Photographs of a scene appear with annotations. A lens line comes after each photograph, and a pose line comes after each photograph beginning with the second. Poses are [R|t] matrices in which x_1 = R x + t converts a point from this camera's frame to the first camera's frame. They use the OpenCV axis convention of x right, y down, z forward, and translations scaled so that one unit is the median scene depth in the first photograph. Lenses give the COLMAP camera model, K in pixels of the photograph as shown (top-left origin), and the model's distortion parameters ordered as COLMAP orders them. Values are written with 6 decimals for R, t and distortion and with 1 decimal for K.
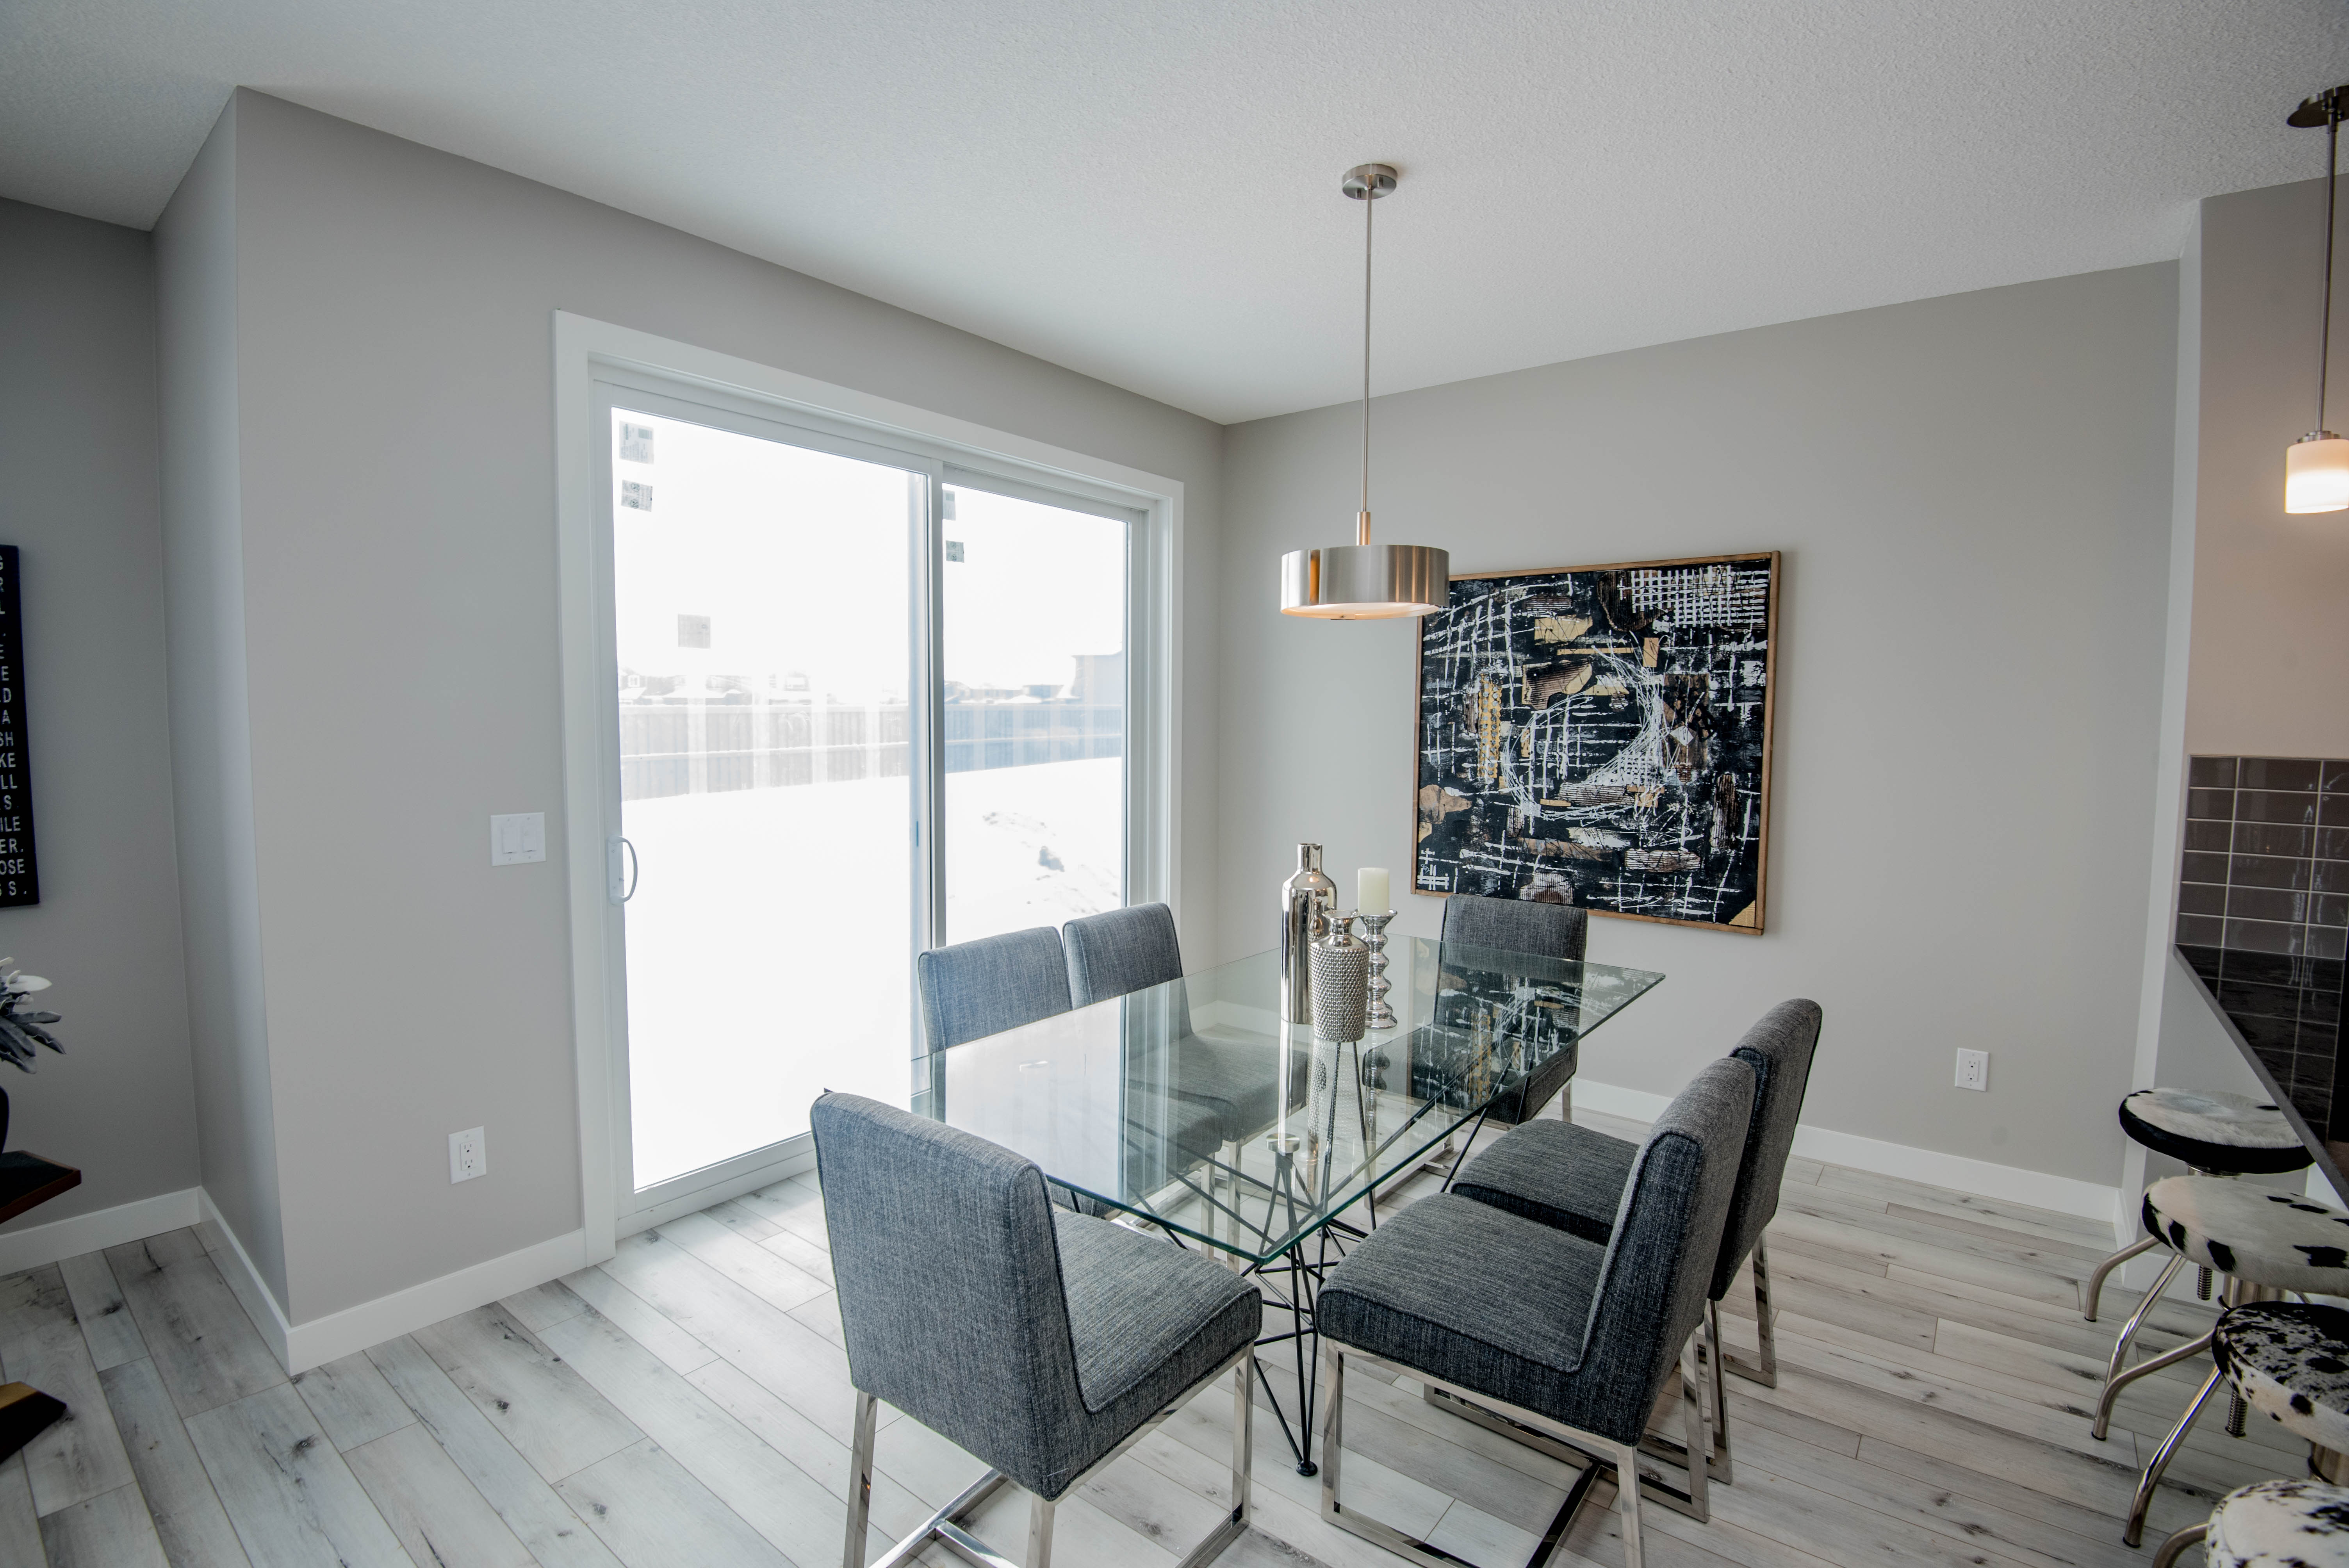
lens RADIAL K [[1093.9, 0, 1174.5], [0, 1093.9, 784.0], [0, 0, 1]] dist [-0.050572, -0.000402]
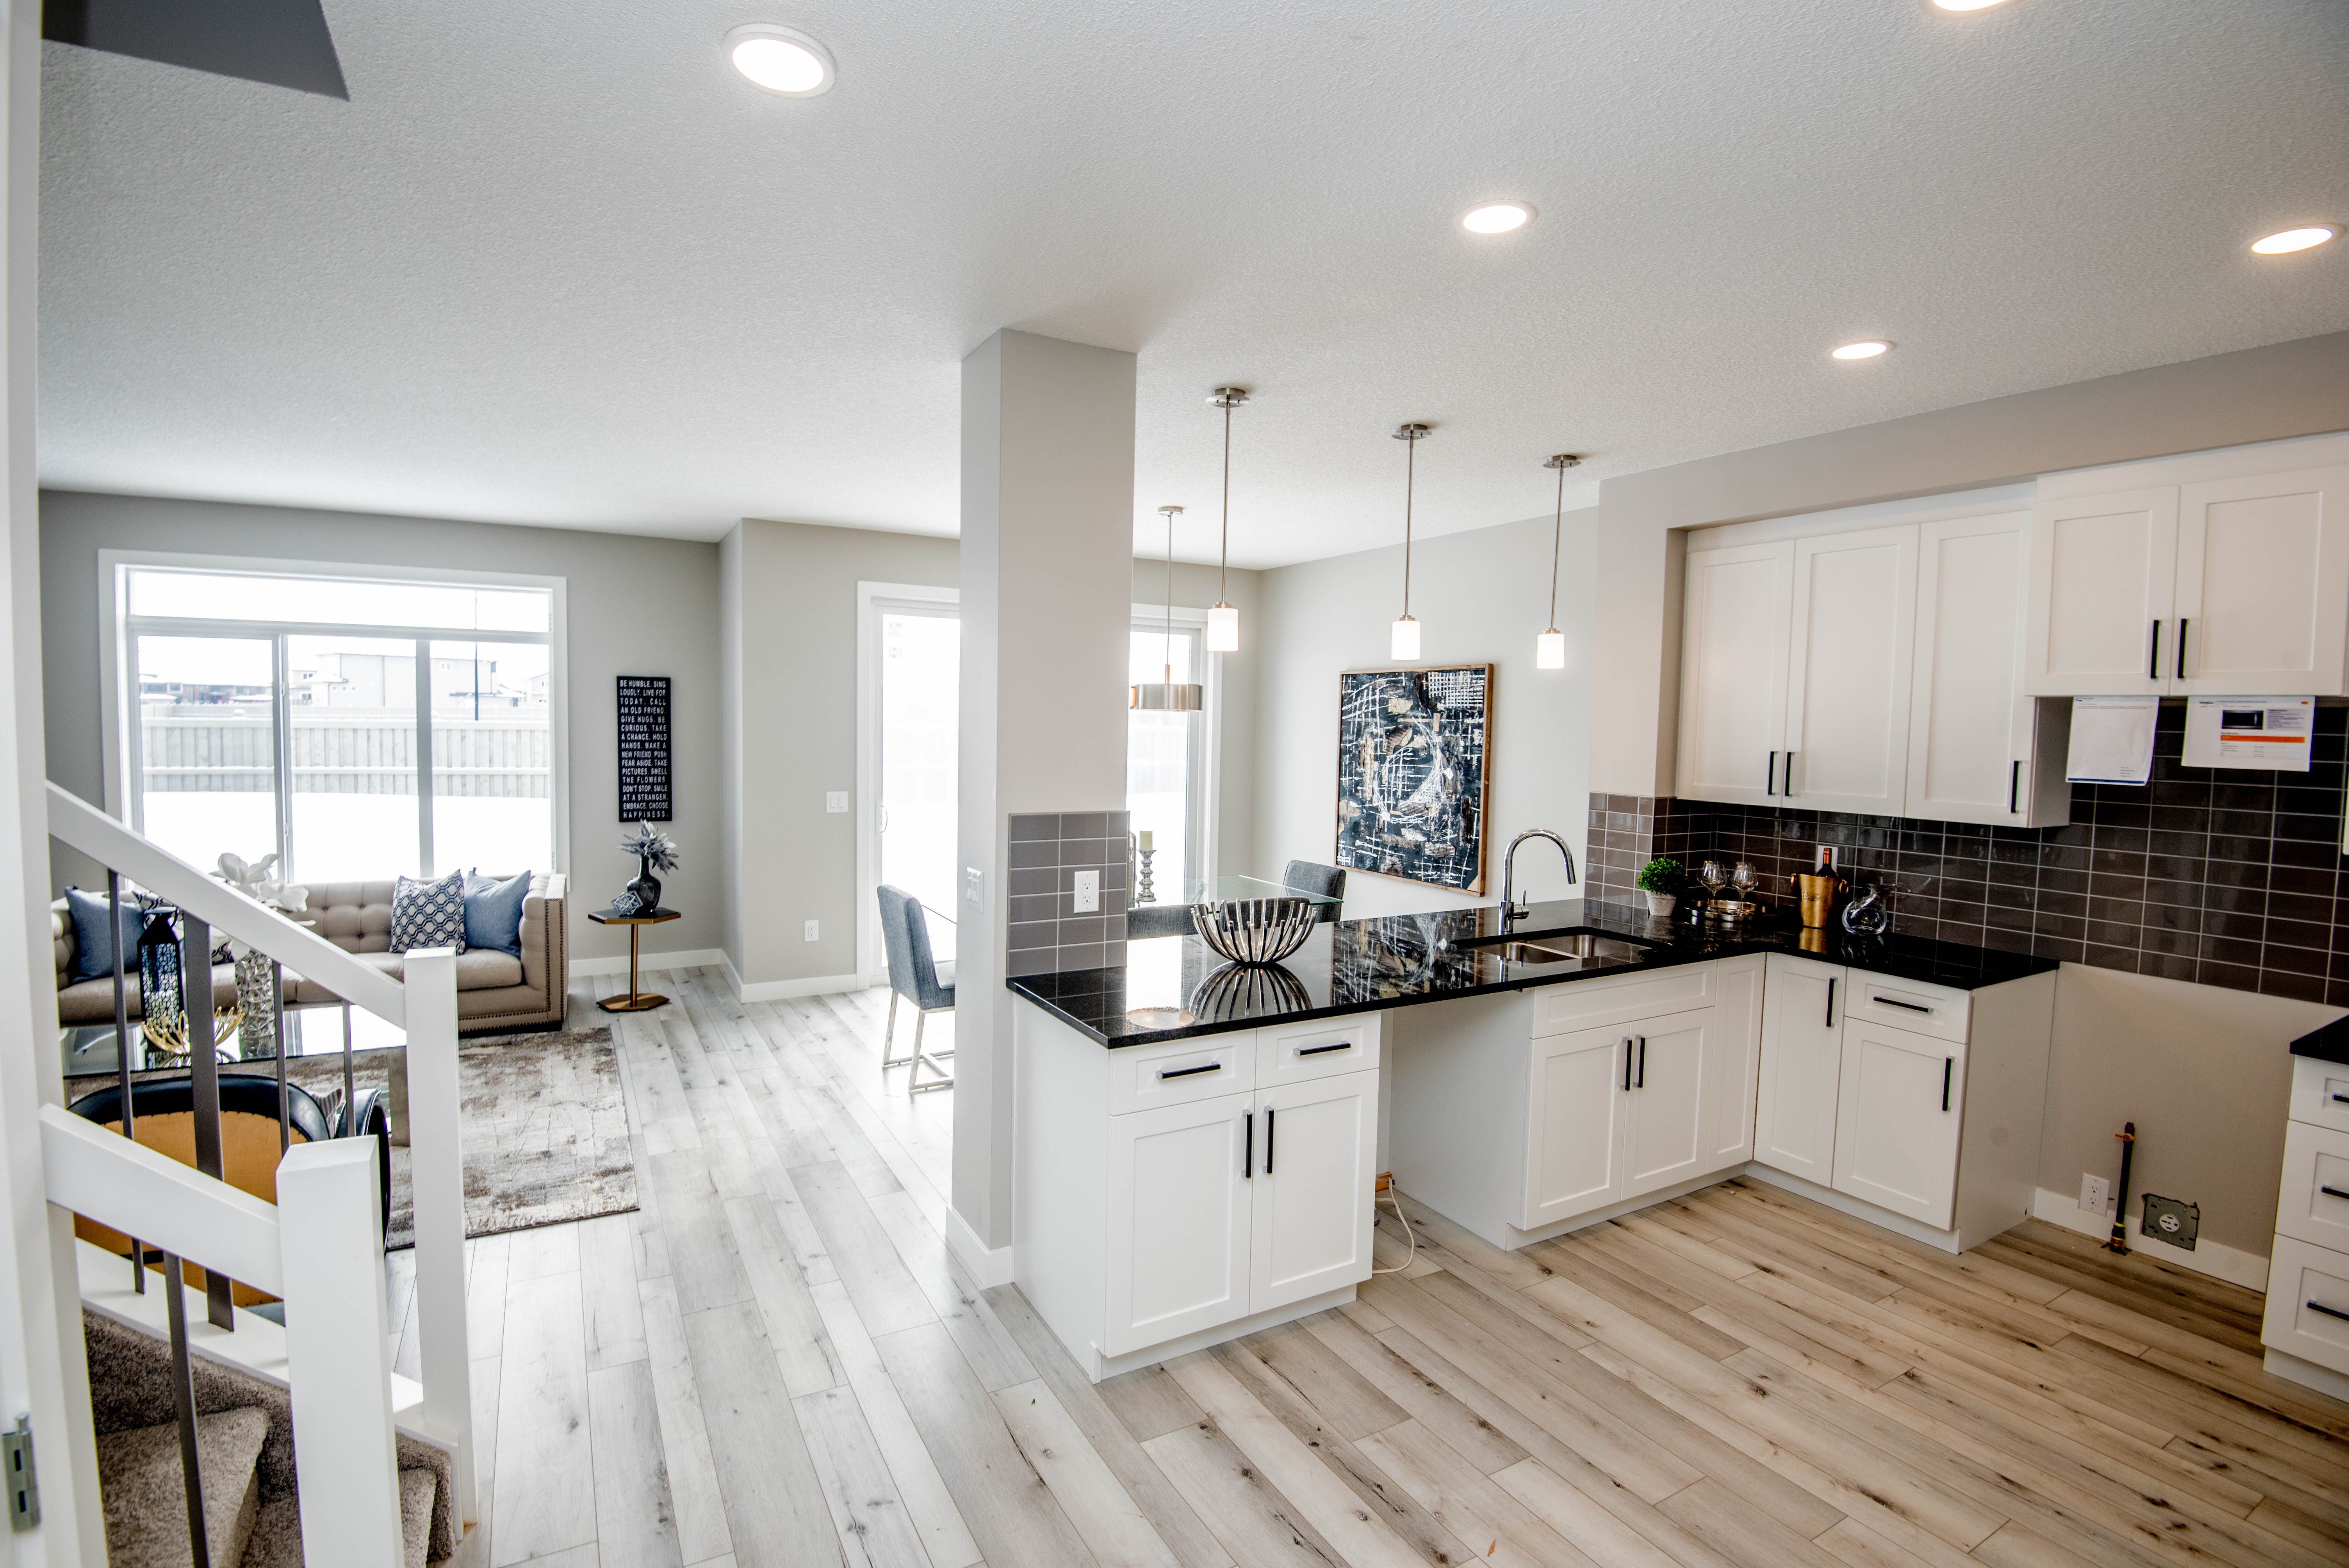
lens RADIAL K [[1093.9, 0, 1174.5], [0, 1093.9, 784.0], [0, 0, 1]] dist [-0.050572, -0.000402]
pose [[0.926095, 0.034780, -0.375683, 0.680354], [-0.039686, 0.999198, -0.005328, -0.003705], [0.375197, 0.019843, 0.926733, -0.661802]]
